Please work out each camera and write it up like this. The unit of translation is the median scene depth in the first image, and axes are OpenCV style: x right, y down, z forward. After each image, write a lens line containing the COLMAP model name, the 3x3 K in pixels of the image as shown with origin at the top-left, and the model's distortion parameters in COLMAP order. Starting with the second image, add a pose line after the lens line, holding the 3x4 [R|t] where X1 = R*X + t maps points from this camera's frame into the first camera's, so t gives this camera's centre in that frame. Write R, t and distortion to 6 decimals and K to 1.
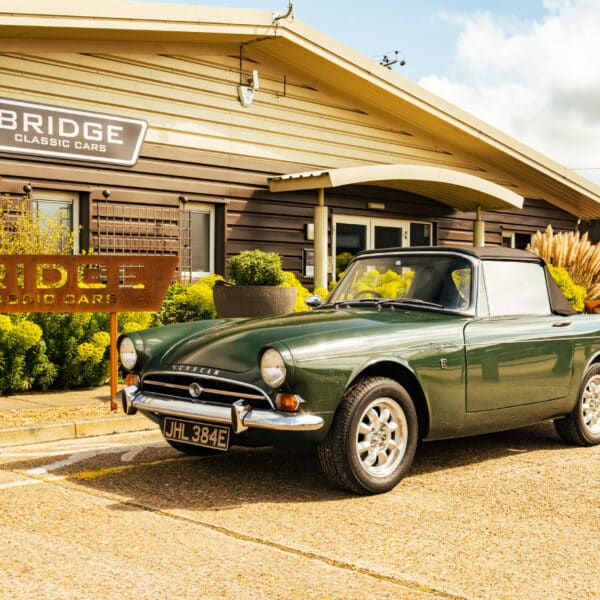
lens RADIAL K [[934.3, 0, 300.0], [0, 934.3, 300.0], [0, 0, 1]] dist [-0.010228, 0.017564]
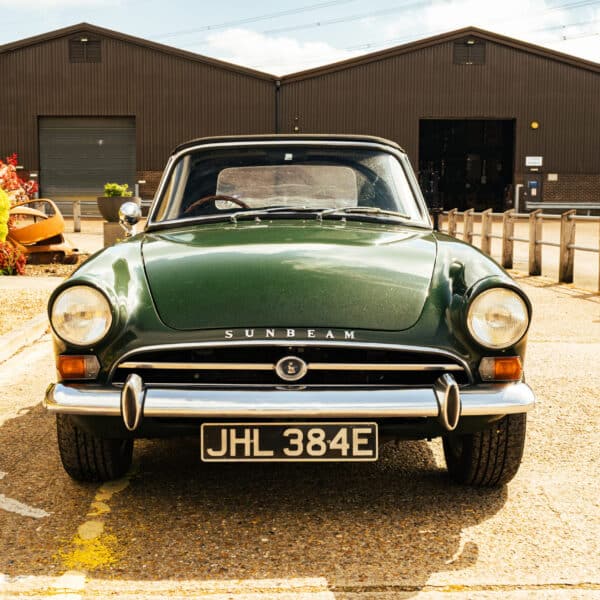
lens RADIAL K [[1023.7, 0, 300.0], [0, 1023.7, 300.0], [0, 0, 1]] dist [0.003952, -0.140112]
pose [[0.697231, -0.076199, 0.712785, -0.554476], [0.012207, 0.995452, 0.094477, -0.006151], [-0.716742, -0.057172, 0.694991, 0.552153]]
